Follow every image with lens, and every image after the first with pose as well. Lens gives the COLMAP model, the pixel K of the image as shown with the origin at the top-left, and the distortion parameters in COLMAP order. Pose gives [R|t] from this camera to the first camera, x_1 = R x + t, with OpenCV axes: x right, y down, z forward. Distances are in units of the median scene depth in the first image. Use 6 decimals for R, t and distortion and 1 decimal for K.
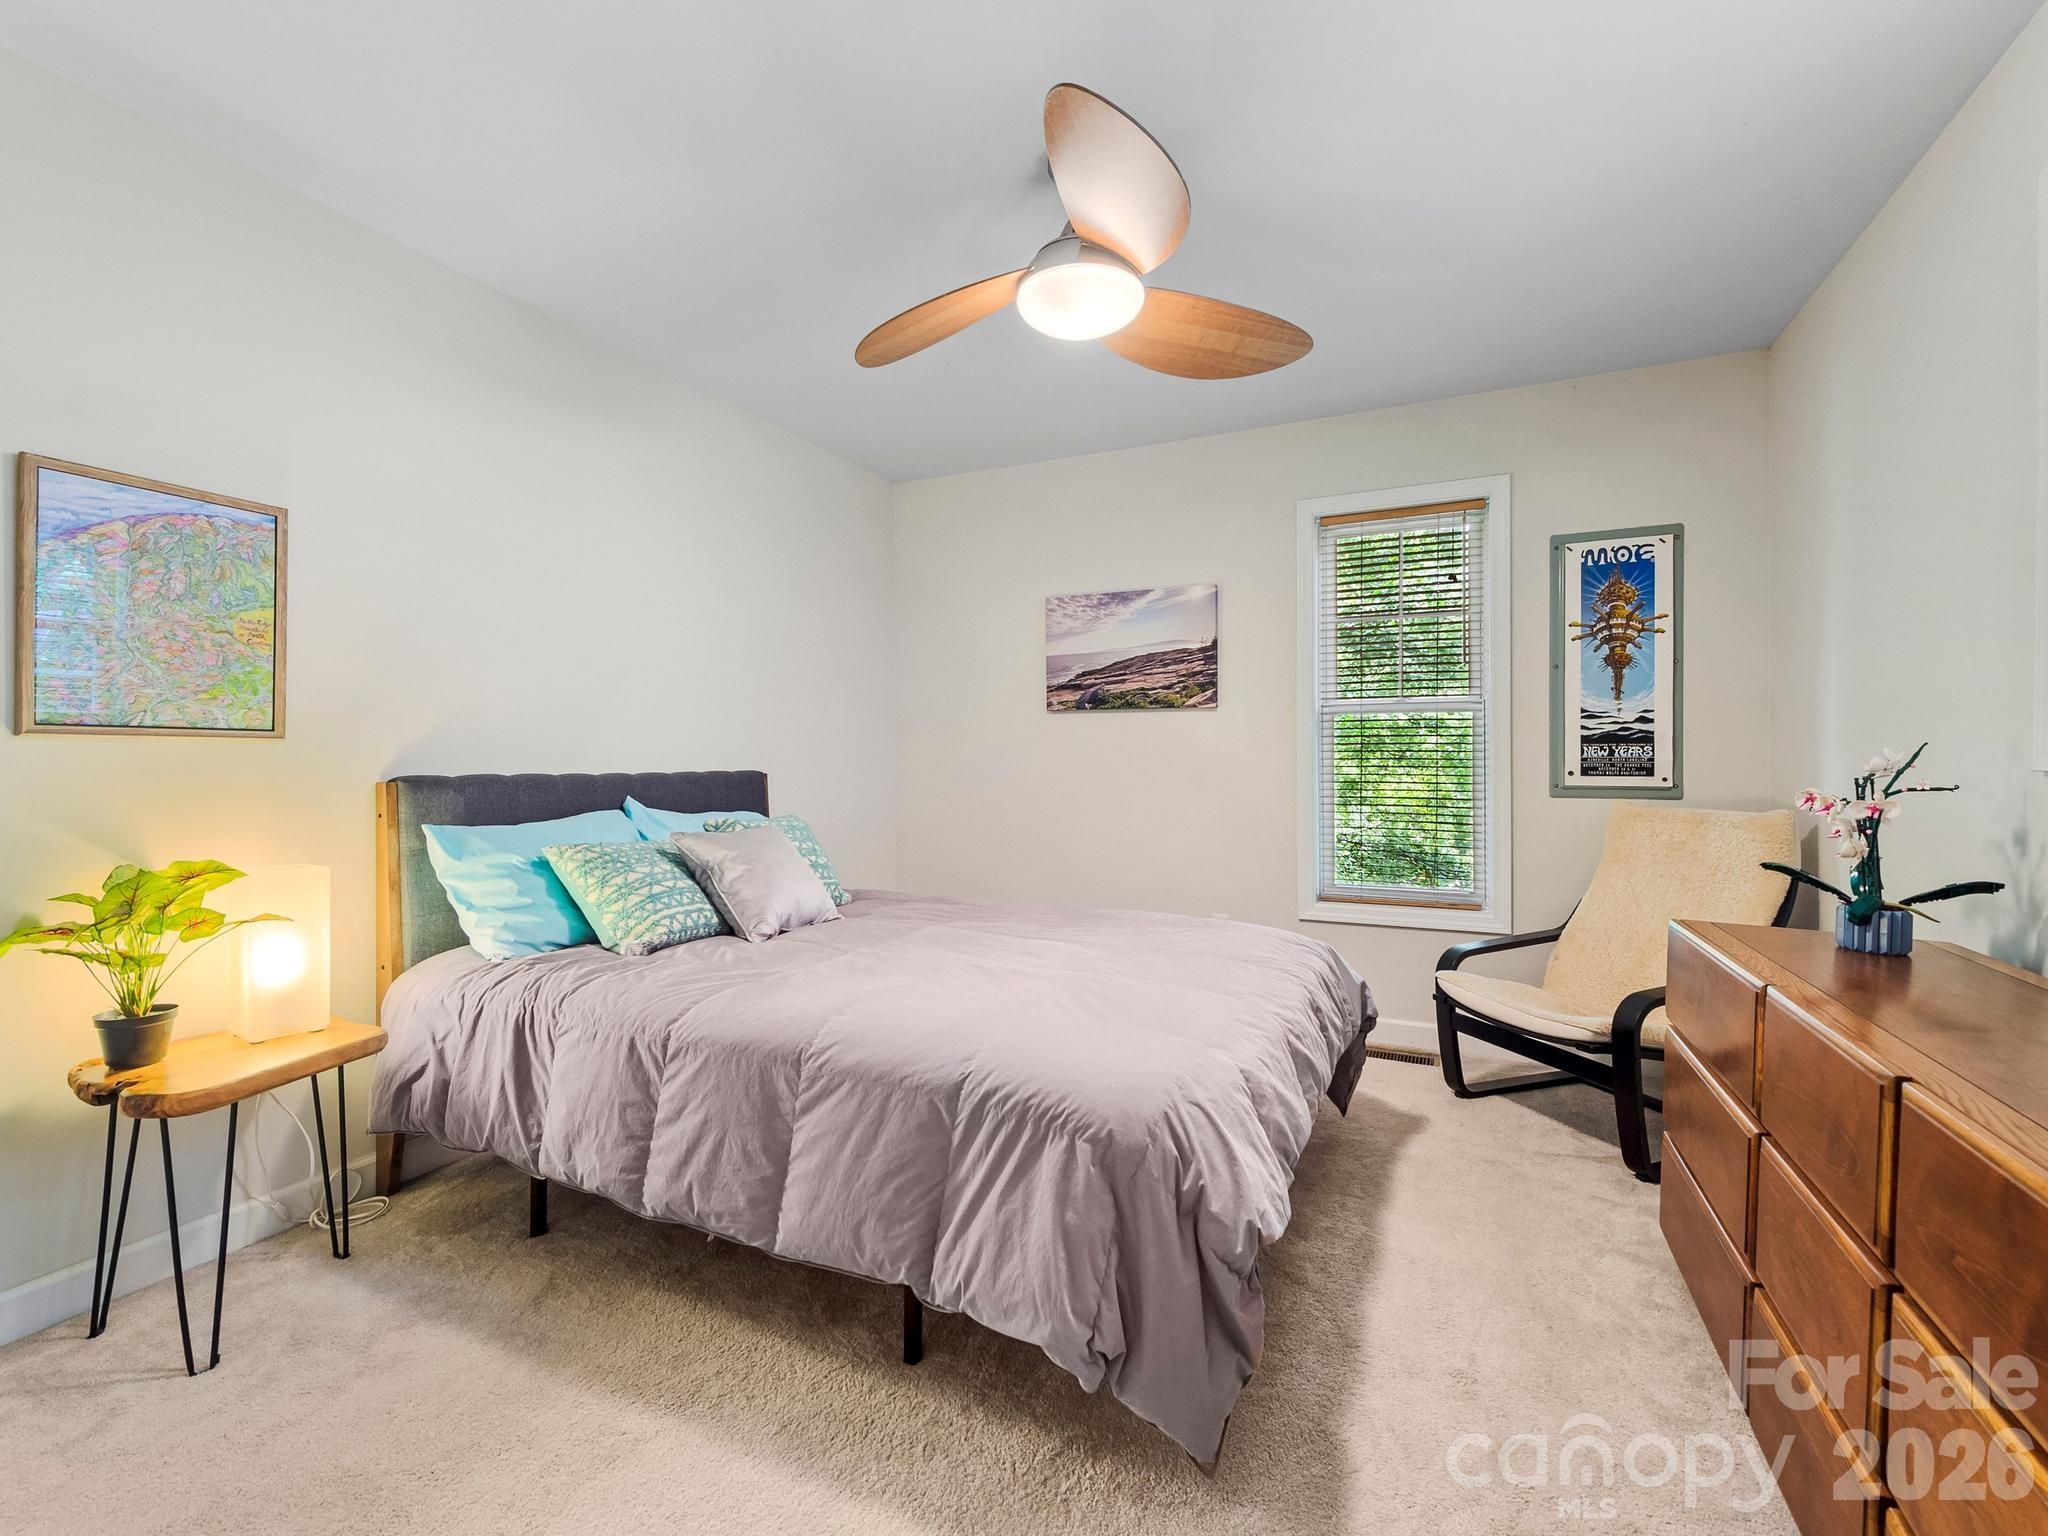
lens RADIAL K [[916.9, 0, 1023.9], [0, 916.9, 760.1], [0, 0, 1]] dist [0.020171, -0.008283]
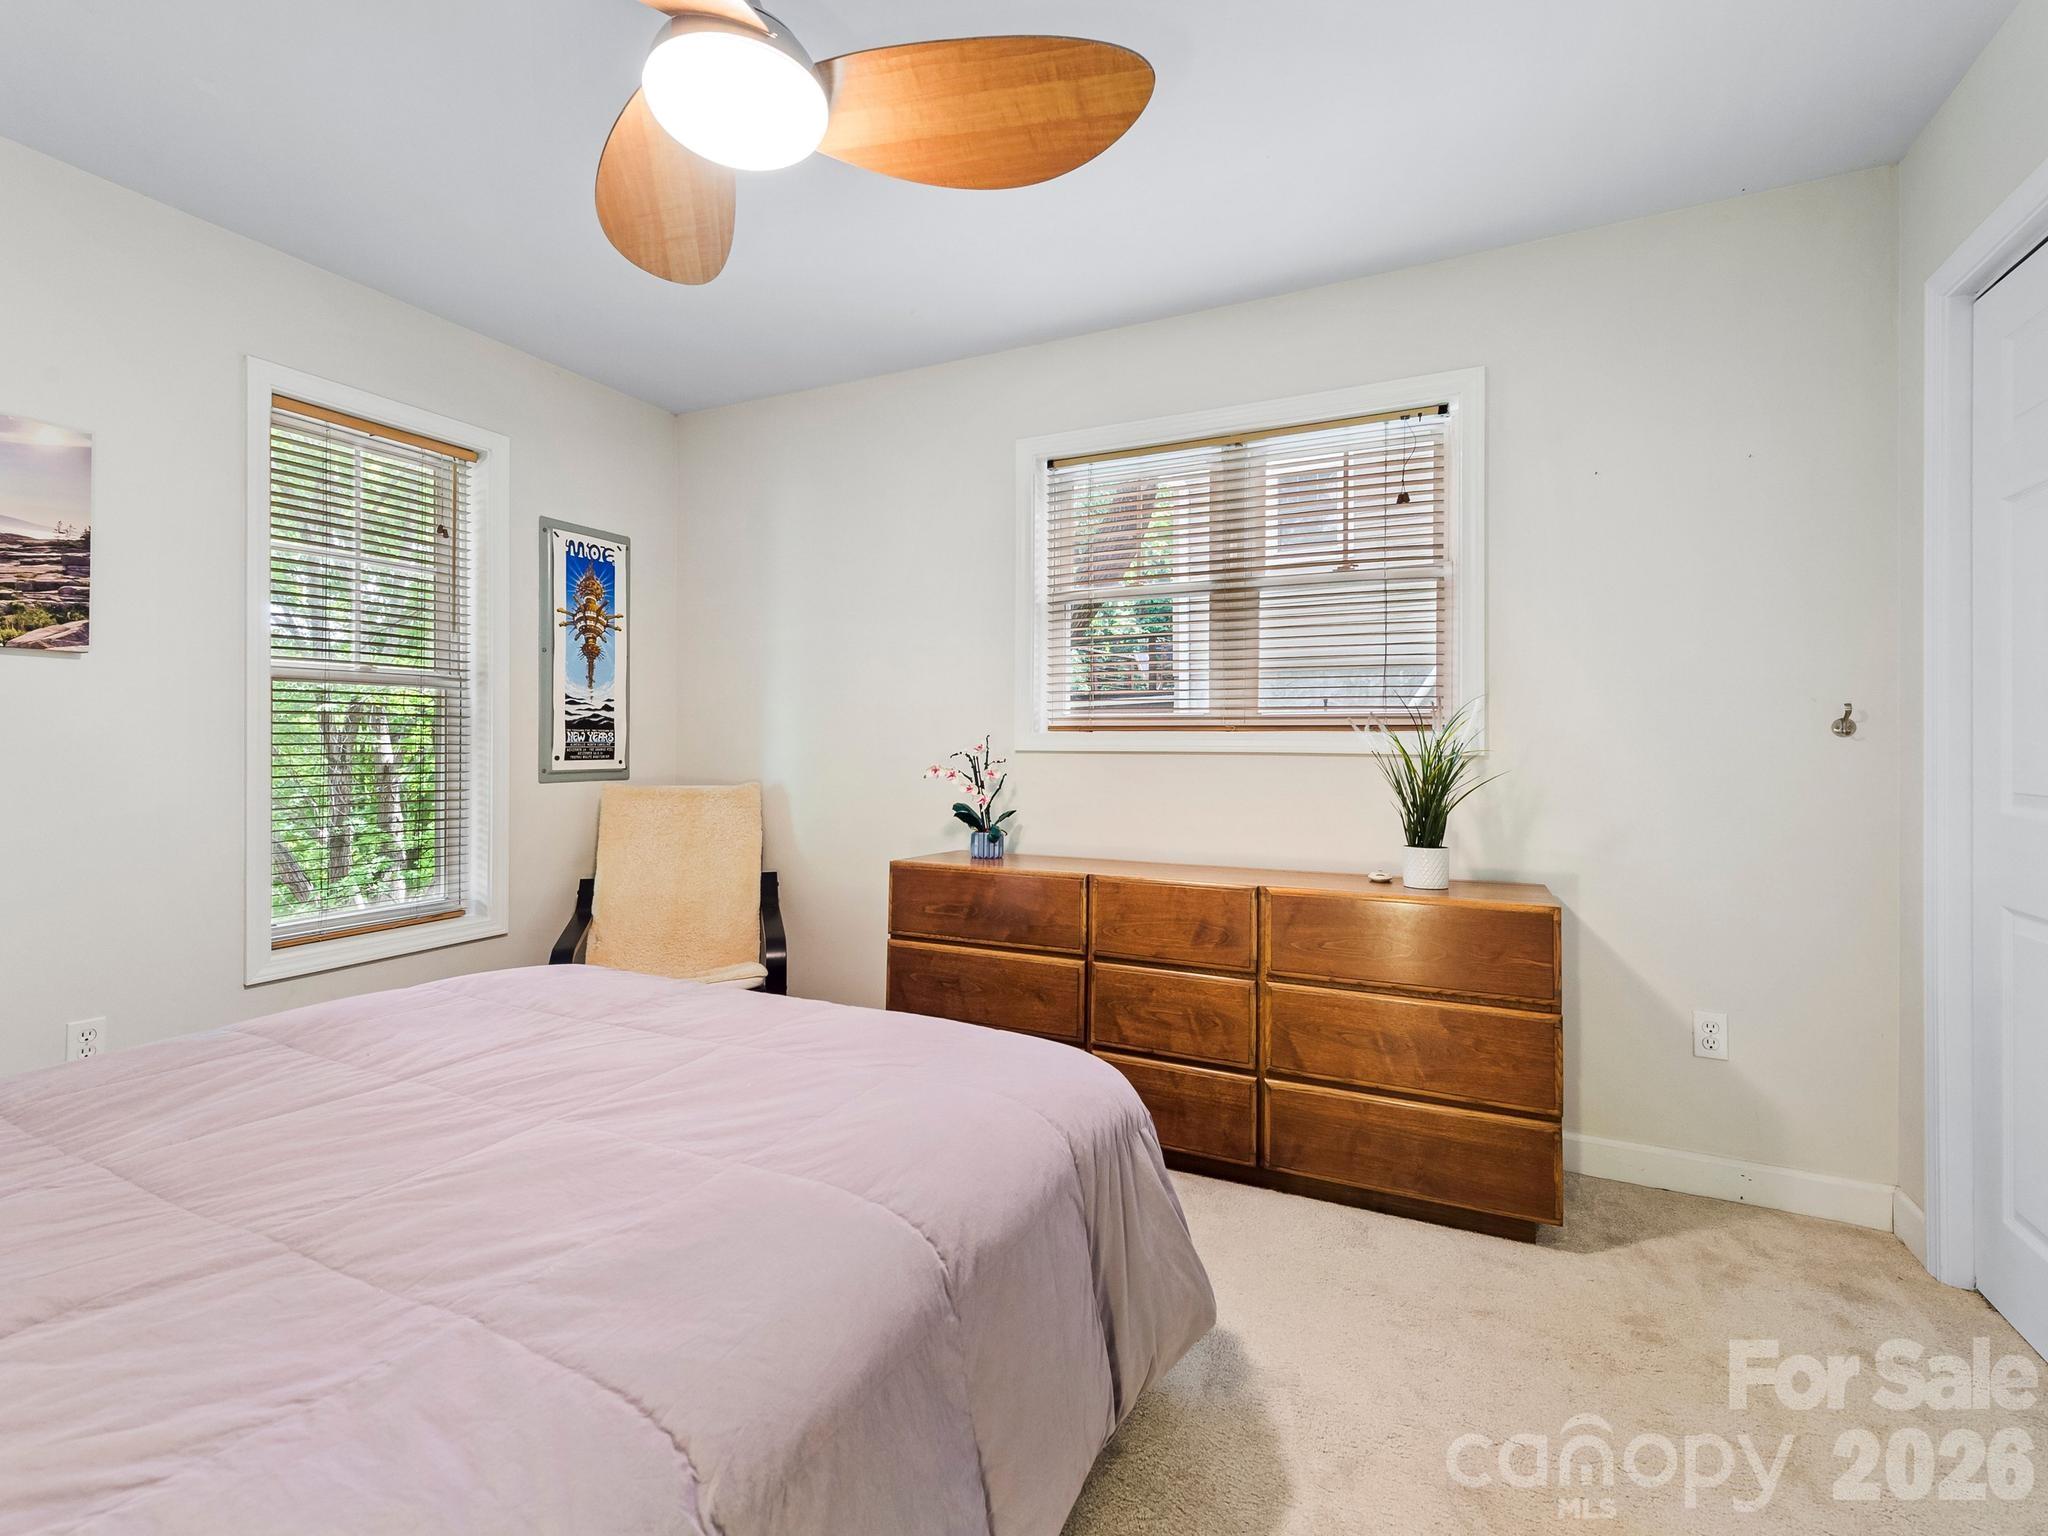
lens RADIAL K [[926.8, 0, 1007.0], [0, 926.8, 746.6], [0, 0, 1]] dist [0.020410, -0.008754]
pose [[0.023887, -0.004597, 0.999704, -0.415241], [-0.000229, 0.999989, 0.004604, -0.002885], [-0.999715, -0.000339, 0.023886, 0.493493]]
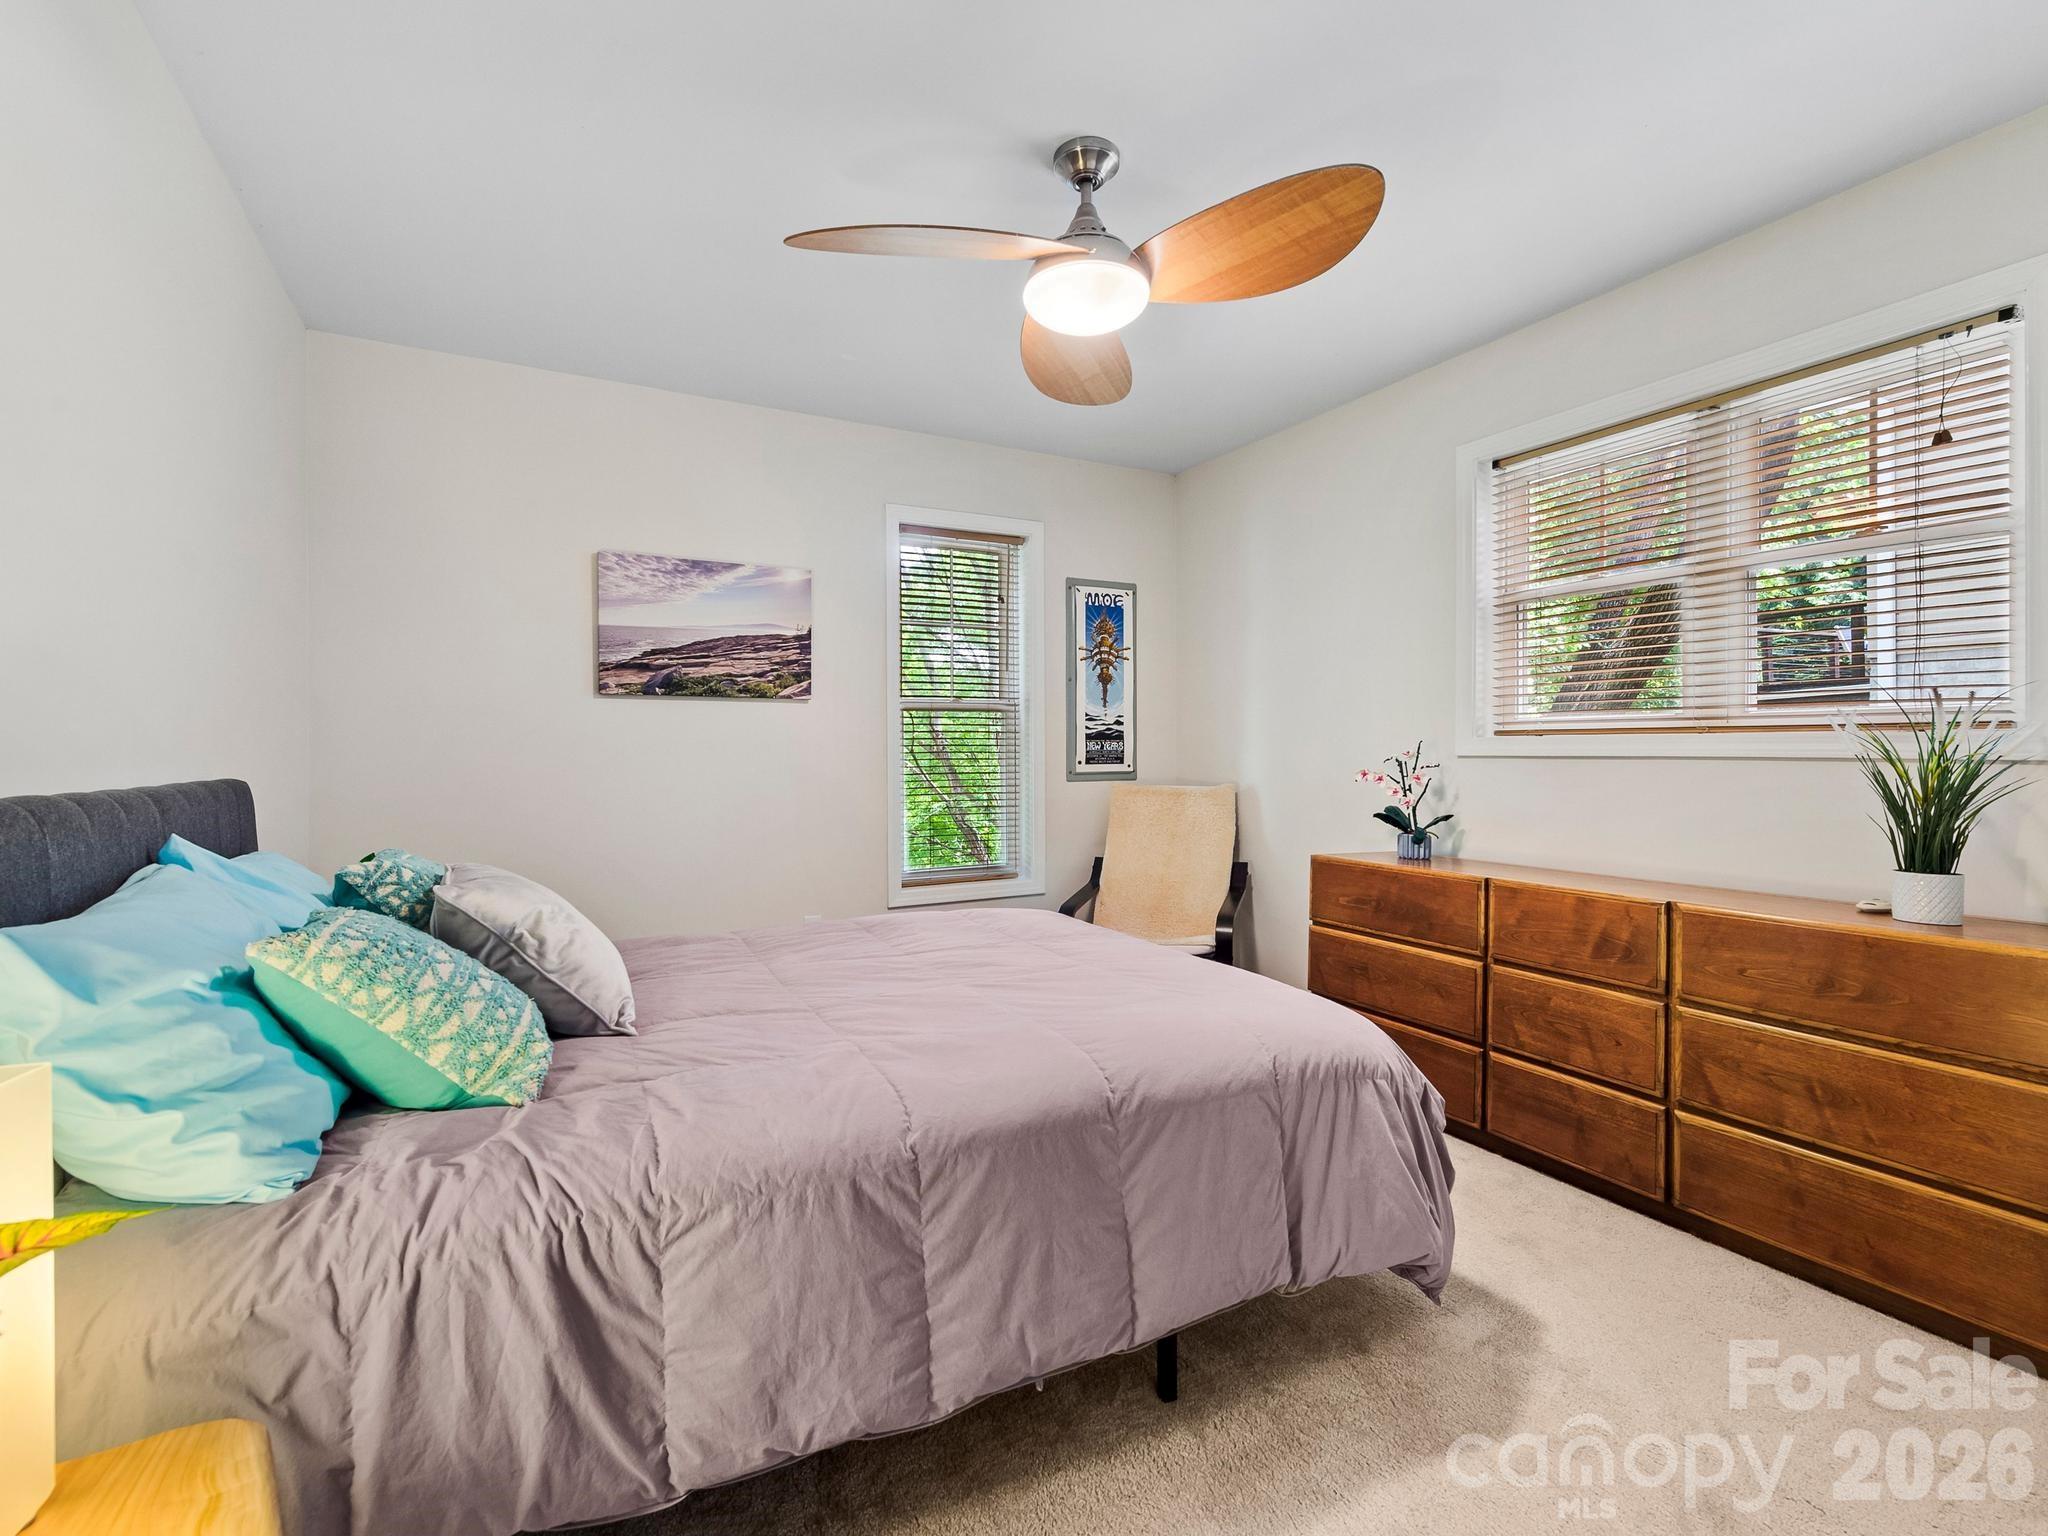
lens RADIAL K [[916.9, 0, 1023.9], [0, 916.9, 760.1], [0, 0, 1]] dist [0.020171, -0.008283]
pose [[0.601244, -0.012183, 0.798973, -0.496146], [0.006982, 0.999926, 0.009993, -0.002636], [-0.799035, -0.000430, 0.601284, 0.288975]]
